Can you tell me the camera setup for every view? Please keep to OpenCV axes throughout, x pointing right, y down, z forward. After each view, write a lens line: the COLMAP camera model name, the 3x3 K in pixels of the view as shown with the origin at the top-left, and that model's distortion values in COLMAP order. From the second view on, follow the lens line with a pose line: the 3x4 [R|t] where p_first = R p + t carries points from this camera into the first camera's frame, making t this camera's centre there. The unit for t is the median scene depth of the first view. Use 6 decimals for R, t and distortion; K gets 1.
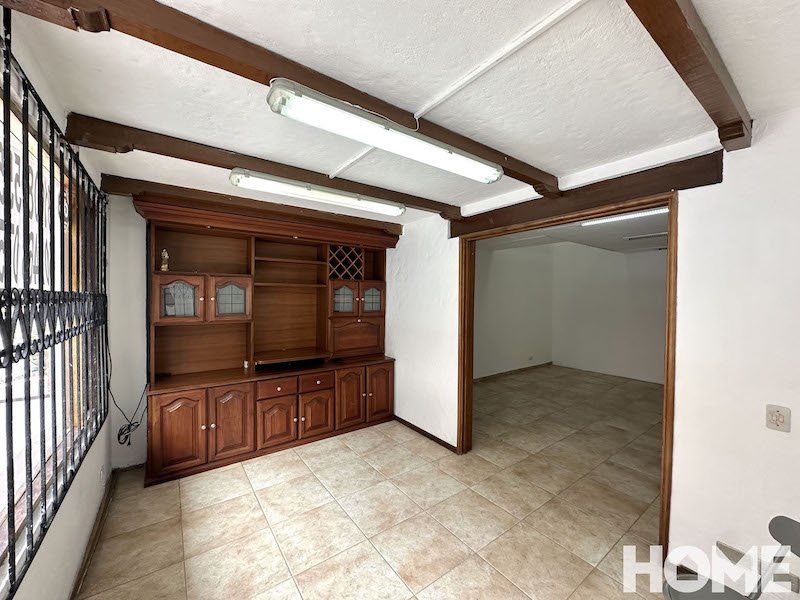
lens RADIAL K [[320.8, 0, 397.4], [0, 320.8, 299.3], [0, 0, 1]] dist [-0.001757, 0.001075]
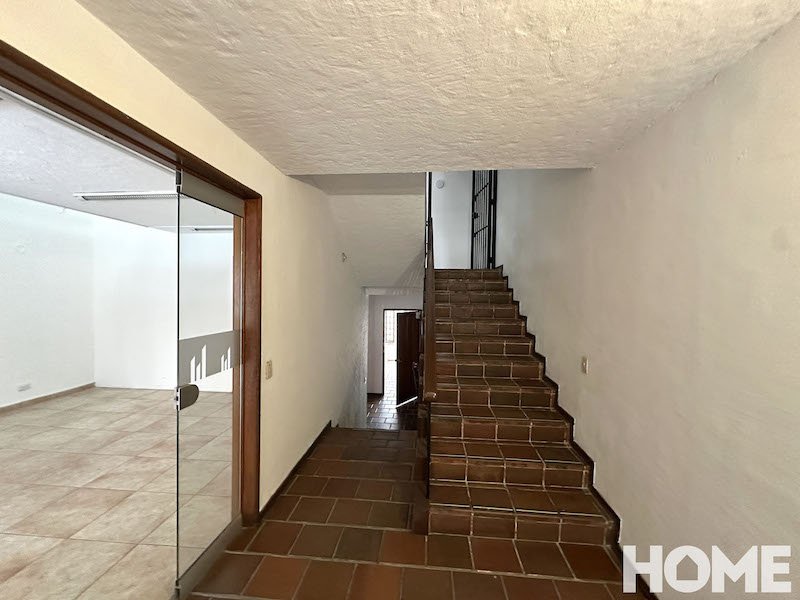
lens RADIAL K [[320.8, 0, 399.3], [0, 320.8, 301.8], [0, 0, 1]] dist [-0.001757, 0.001075]
pose [[0.658954, -0.013128, 0.752069, 0.746575], [-0.005490, 0.999737, 0.022261, 0.004195], [-0.752163, -0.018798, 0.658708, 0.113815]]
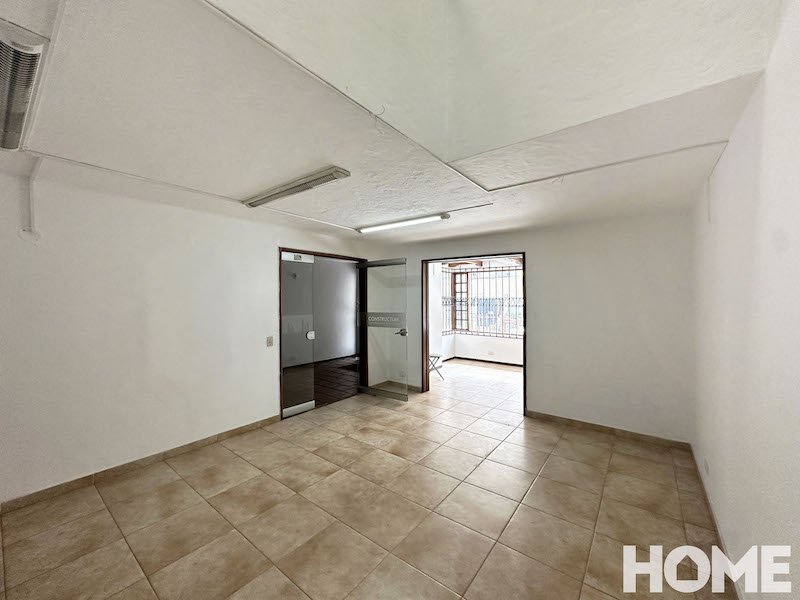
lens RADIAL K [[320.8, 0, 399.4], [0, 320.8, 300.7], [0, 0, 1]] dist [-0.001757, 0.001075]
pose [[-0.960845, -0.004602, -0.277047, 0.884781], [-0.008294, 0.999892, 0.012157, -0.003167], [0.276961, 0.013978, -0.960779, 1.736781]]
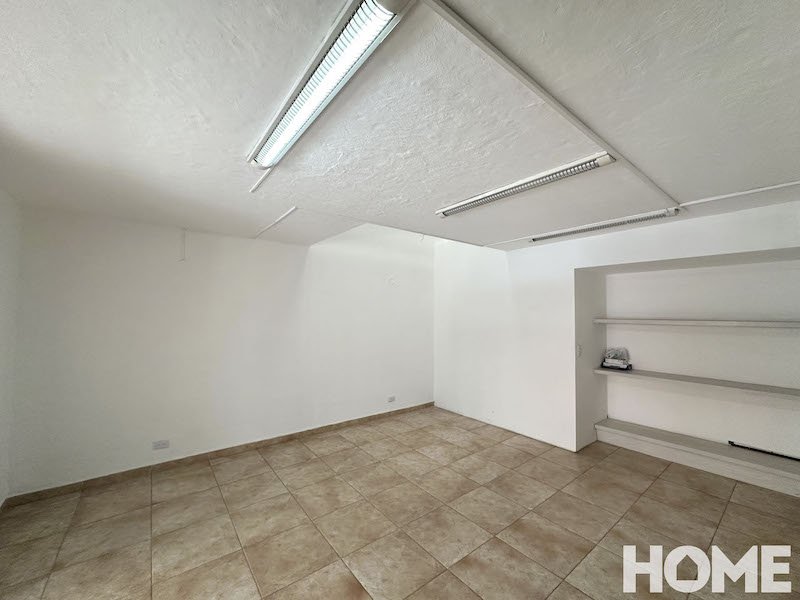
lens RADIAL K [[320.8, 0, 395.8], [0, 320.8, 298.9], [0, 0, 1]] dist [-0.001757, 0.001075]
pose [[0.999792, 0.001431, 0.020366, 0.713161], [-0.000337, 0.998562, -0.053615, -0.002130], [-0.020413, 0.053596, 0.998354, 0.483306]]
